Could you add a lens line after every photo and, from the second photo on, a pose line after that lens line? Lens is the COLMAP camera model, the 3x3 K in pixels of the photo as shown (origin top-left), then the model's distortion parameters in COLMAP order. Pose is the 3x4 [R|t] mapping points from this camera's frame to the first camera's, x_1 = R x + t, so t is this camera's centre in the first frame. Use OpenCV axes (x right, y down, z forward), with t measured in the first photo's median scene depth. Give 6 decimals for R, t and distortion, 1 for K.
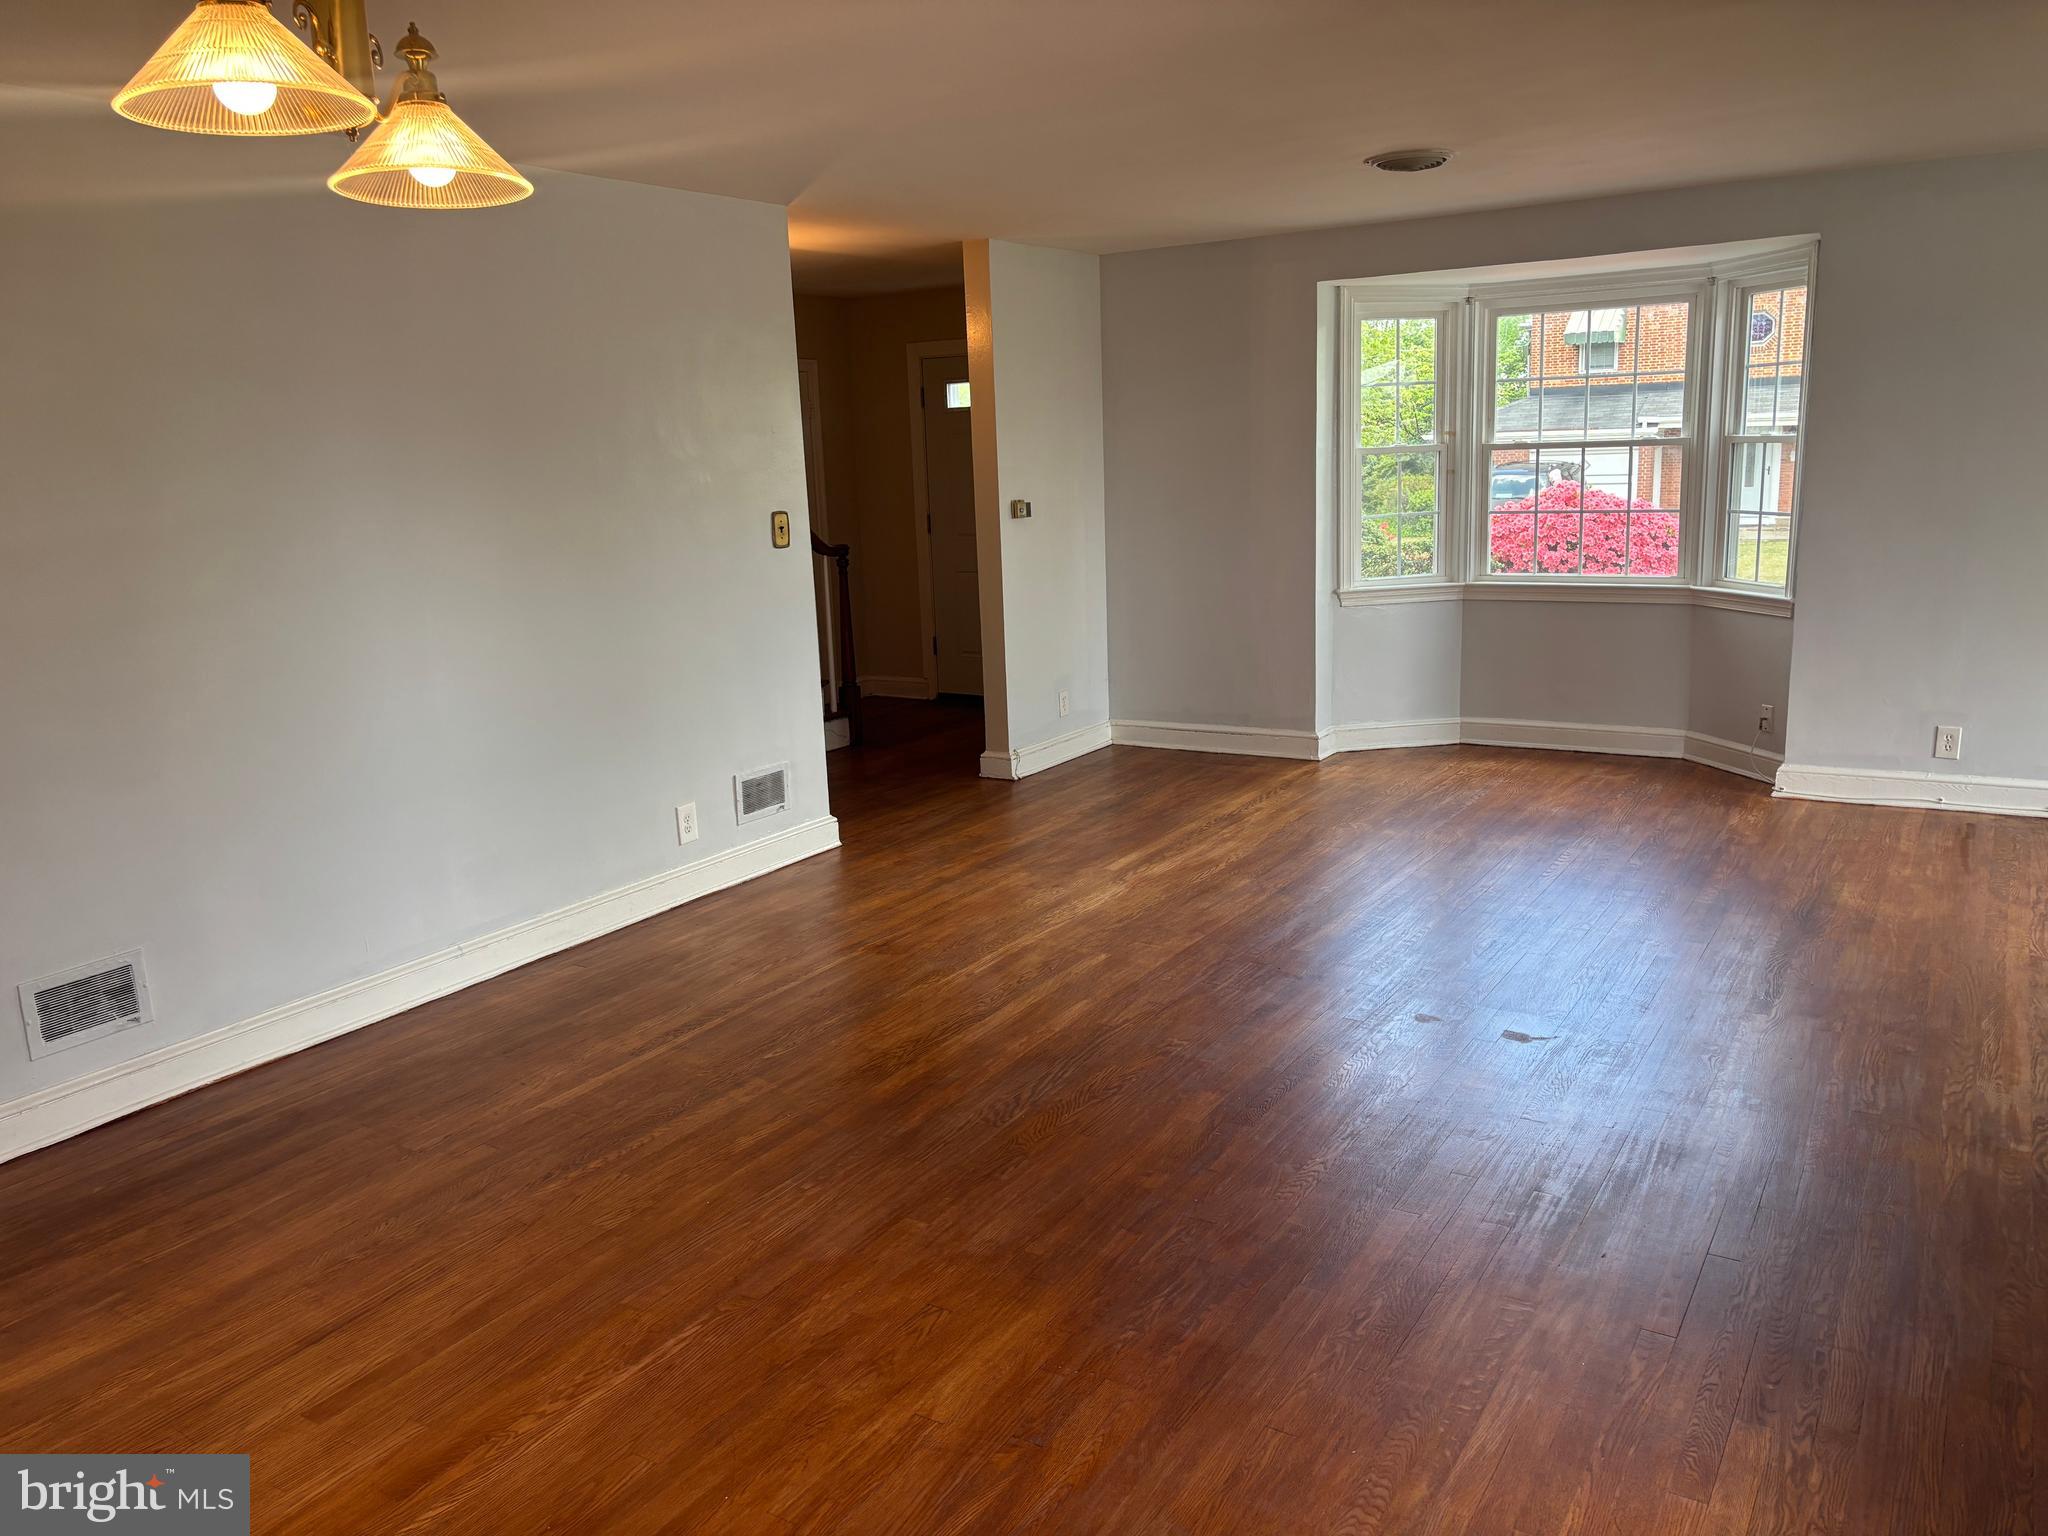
lens RADIAL K [[1547.1, 0, 1034.3], [0, 1547.1, 762.9], [0, 0, 1]] dist [0.051901, -0.059803]
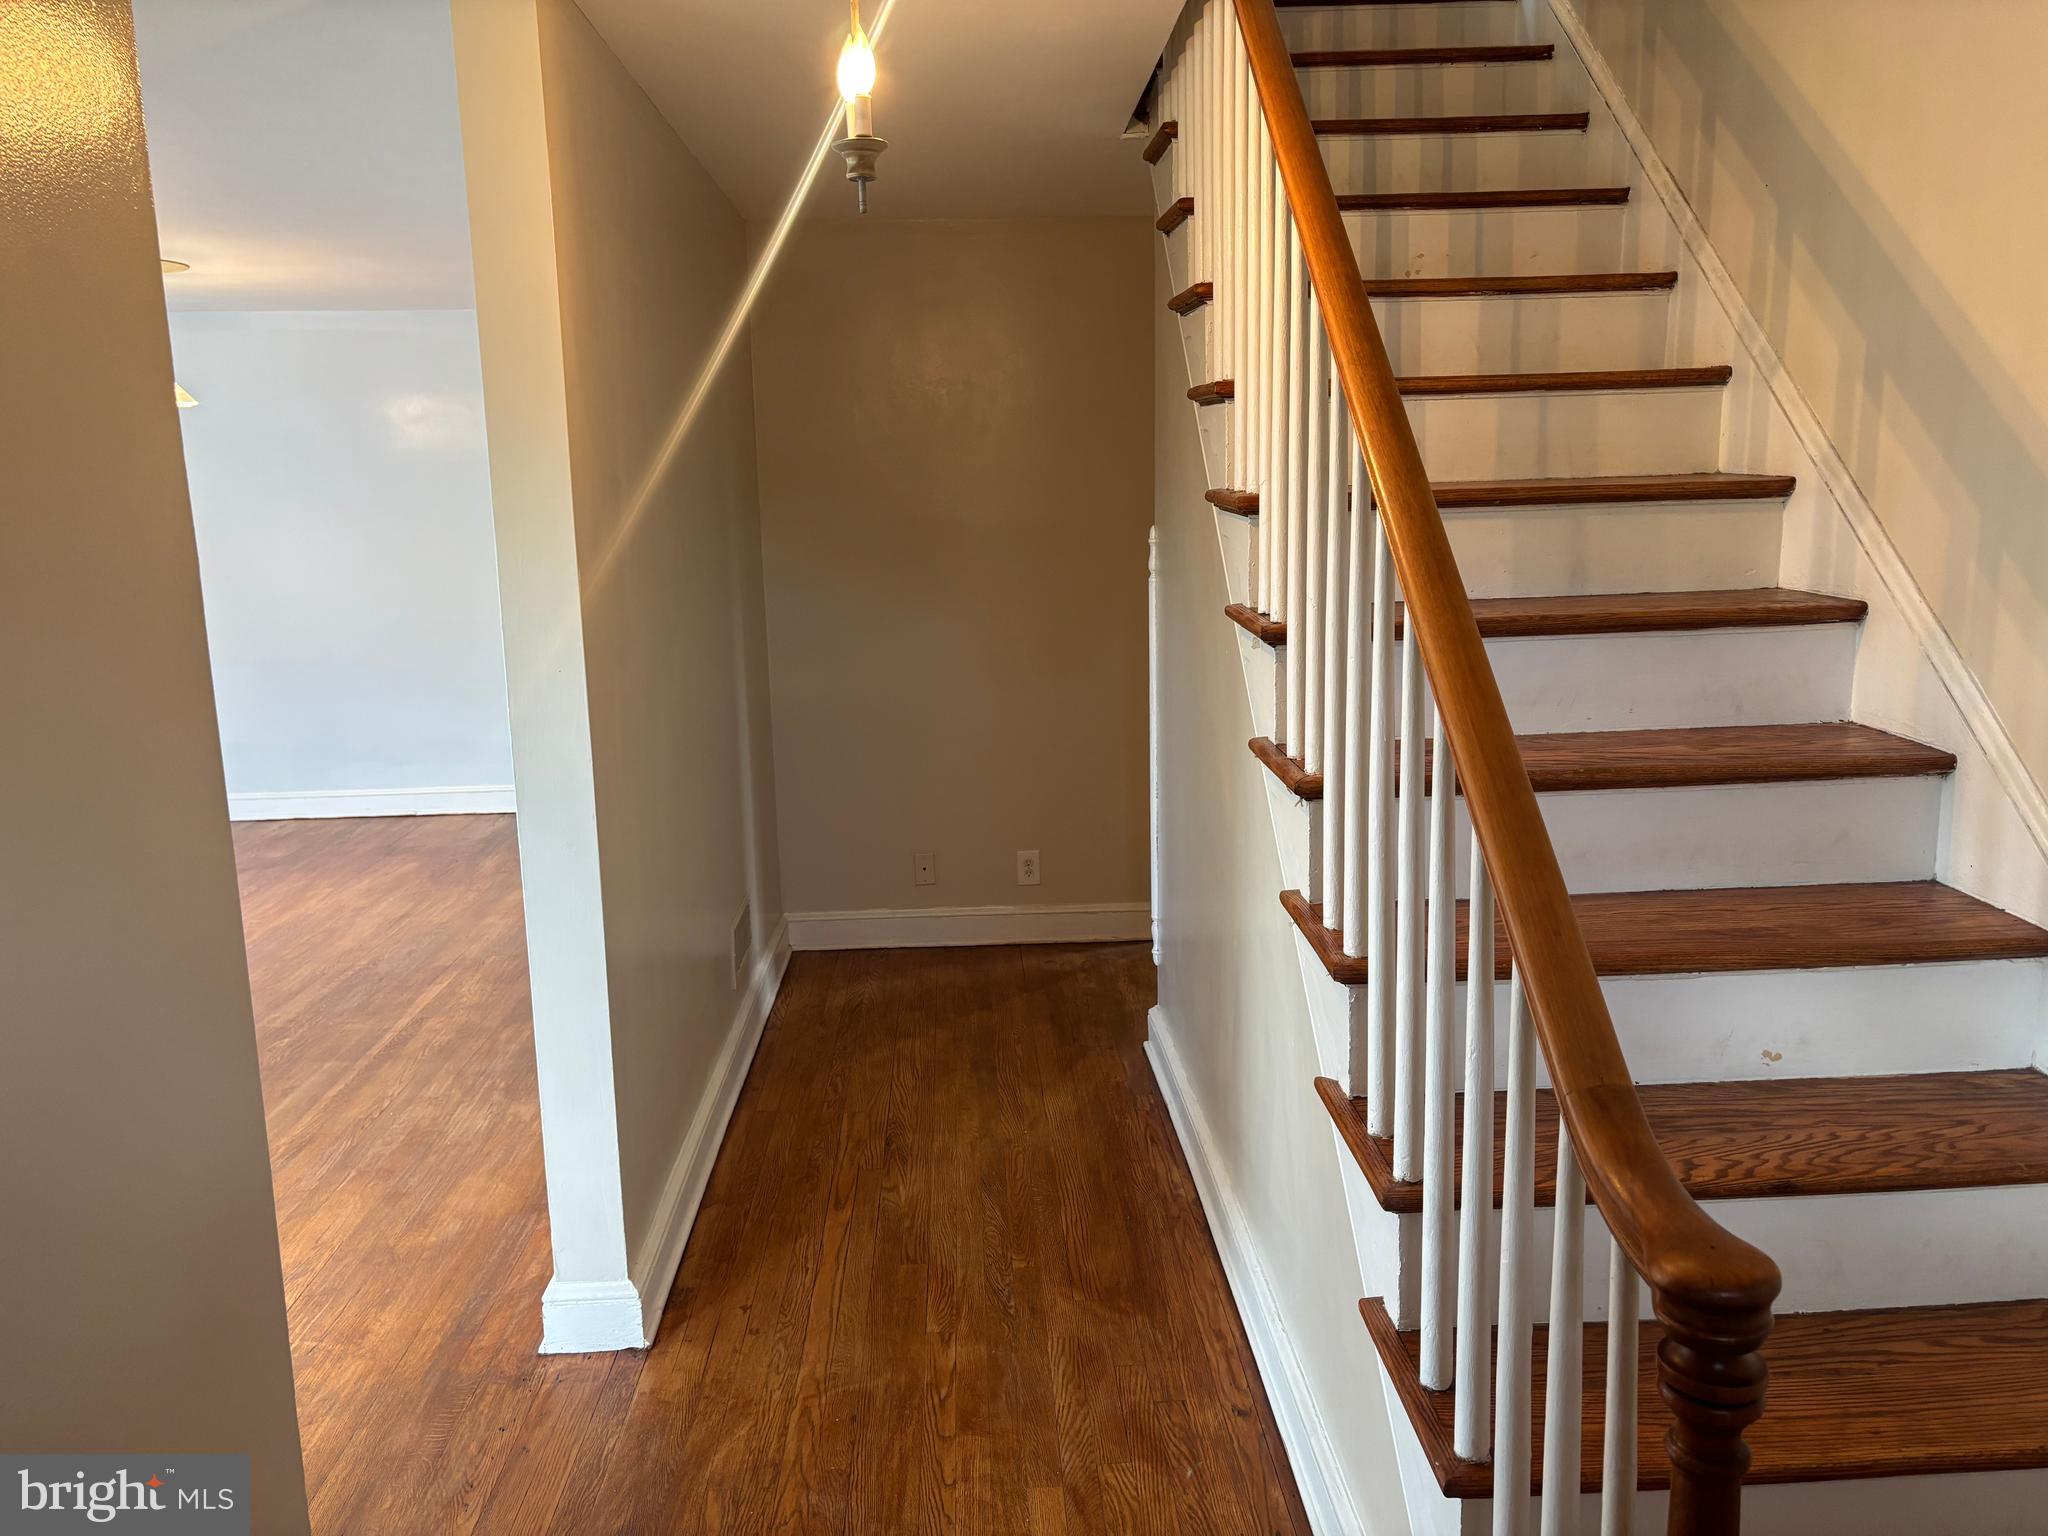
lens RADIAL K [[1547.1, 0, 1028.5], [0, 1547.1, 765.1], [0, 0, 1]] dist [0.051901, -0.059803]
pose [[-0.821157, 0.158256, -0.548321, -0.015787], [-0.064810, 0.928709, 0.365101, -0.330397], [0.567010, 0.335342, -0.752360, 1.534648]]
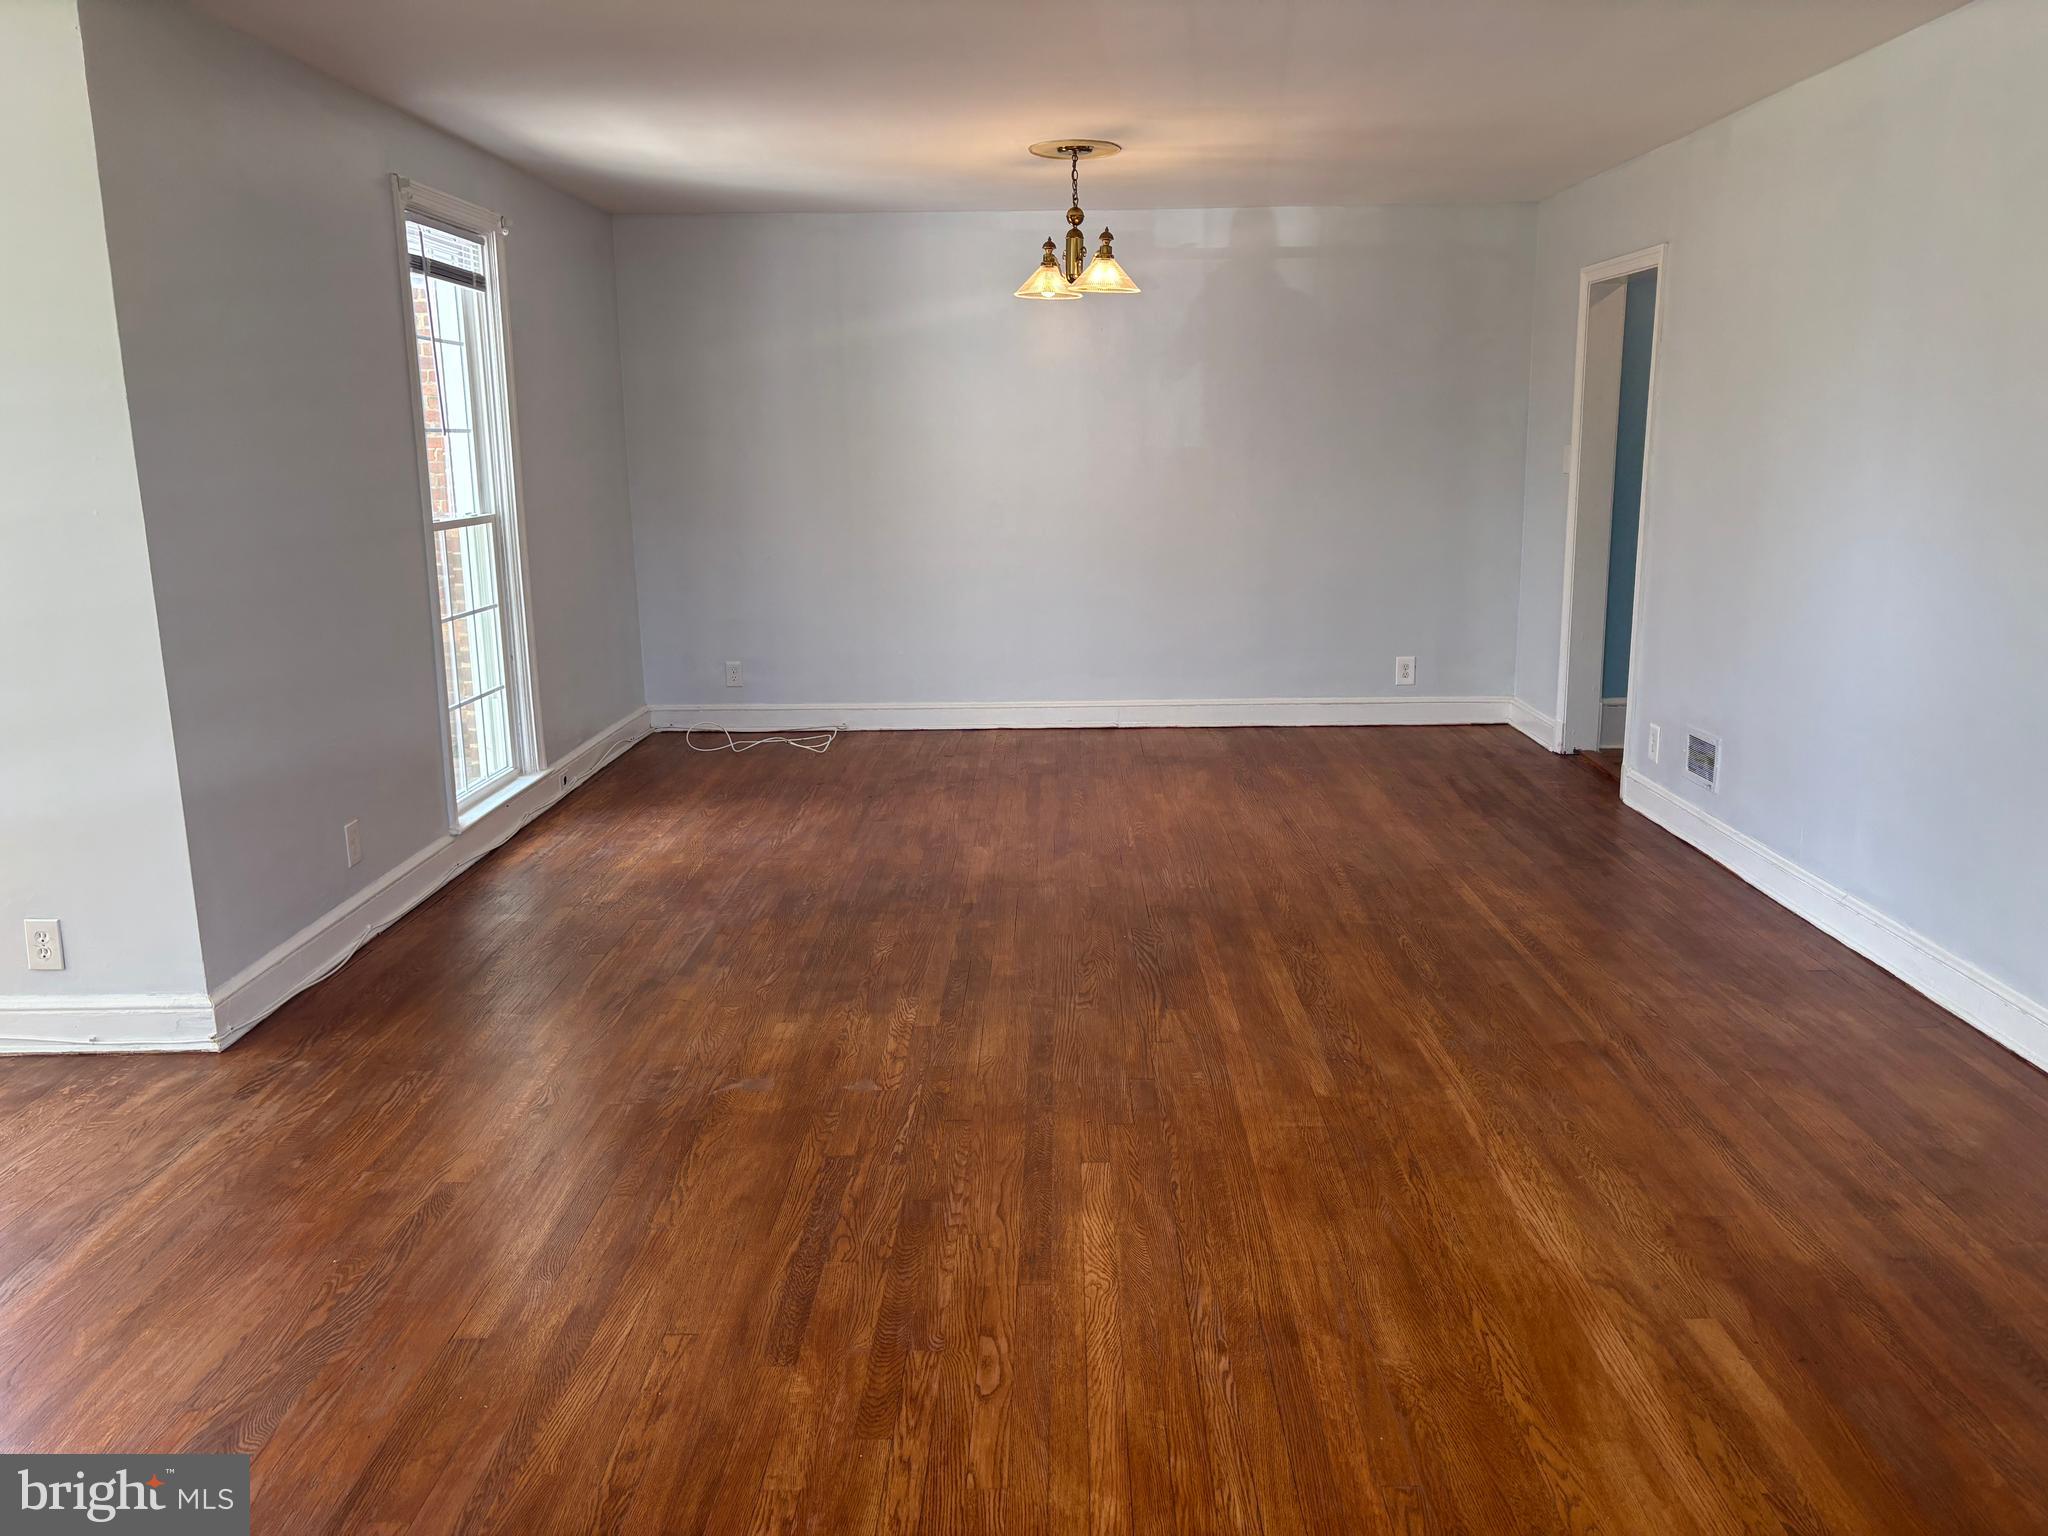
lens RADIAL K [[1547.1, 0, 1042.4], [0, 1547.1, 751.2], [0, 0, 1]] dist [0.051901, -0.059803]
pose [[-0.854894, 0.152589, -0.495856, 0.414358], [-0.060357, 0.920027, 0.387179, -0.247571], [0.515281, 0.360926, -0.777315, 1.218537]]
